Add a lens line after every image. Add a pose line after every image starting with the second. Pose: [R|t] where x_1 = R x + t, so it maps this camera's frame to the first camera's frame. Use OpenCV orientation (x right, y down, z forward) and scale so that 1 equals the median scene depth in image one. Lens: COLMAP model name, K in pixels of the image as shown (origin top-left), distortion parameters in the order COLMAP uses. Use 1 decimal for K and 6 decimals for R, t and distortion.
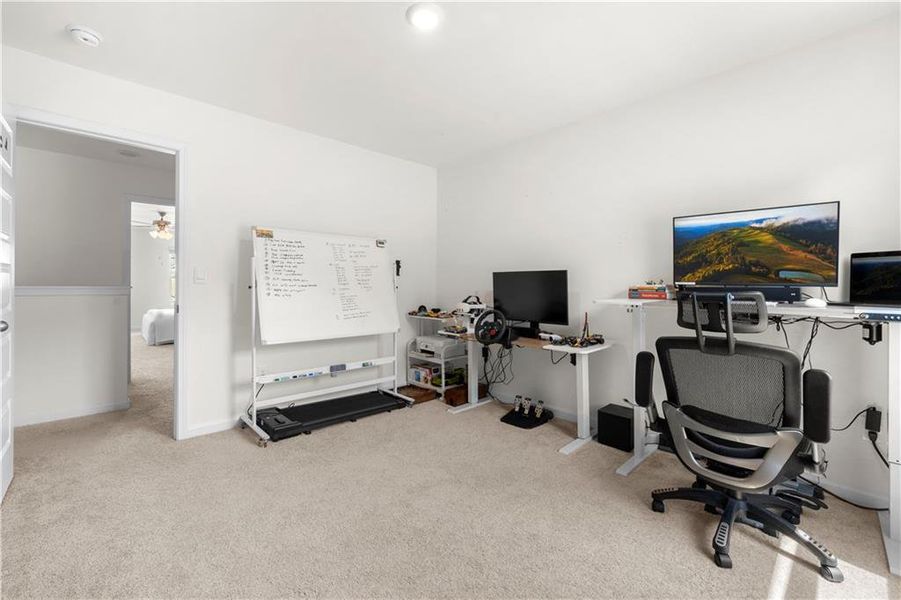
lens RADIAL K [[357.4, 0, 449.0], [0, 357.4, 291.6], [0, 0, 1]] dist [-0.001687, -0.000254]
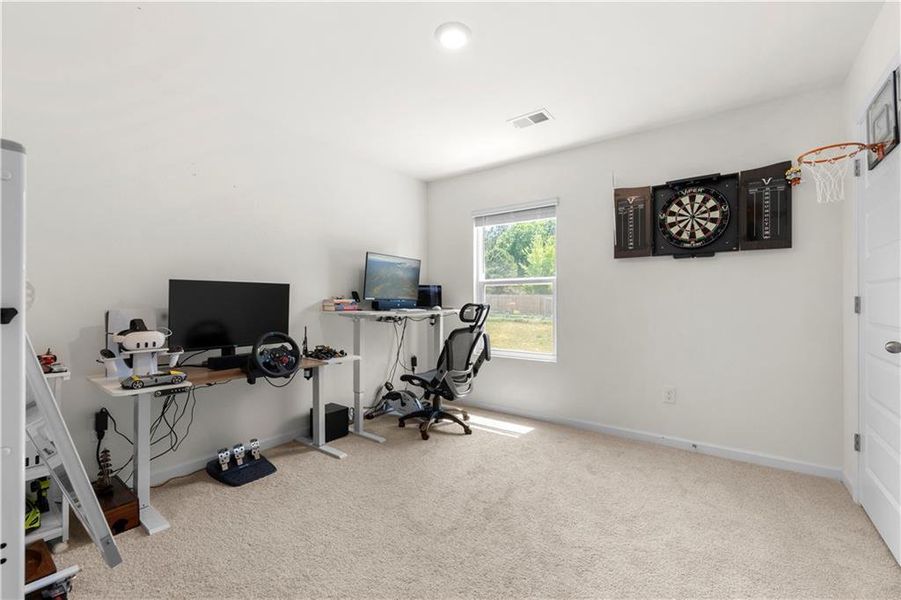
lens RADIAL K [[381.5, 0, 450.5], [0, 381.5, 300.0], [0, 0, 1]] dist [-0.000942, -0.000118]
pose [[-0.152547, -0.004994, 0.988284, -0.709383], [0.011073, 0.999916, 0.006761, -0.019221], [-0.988234, 0.011974, -0.152478, 0.711219]]
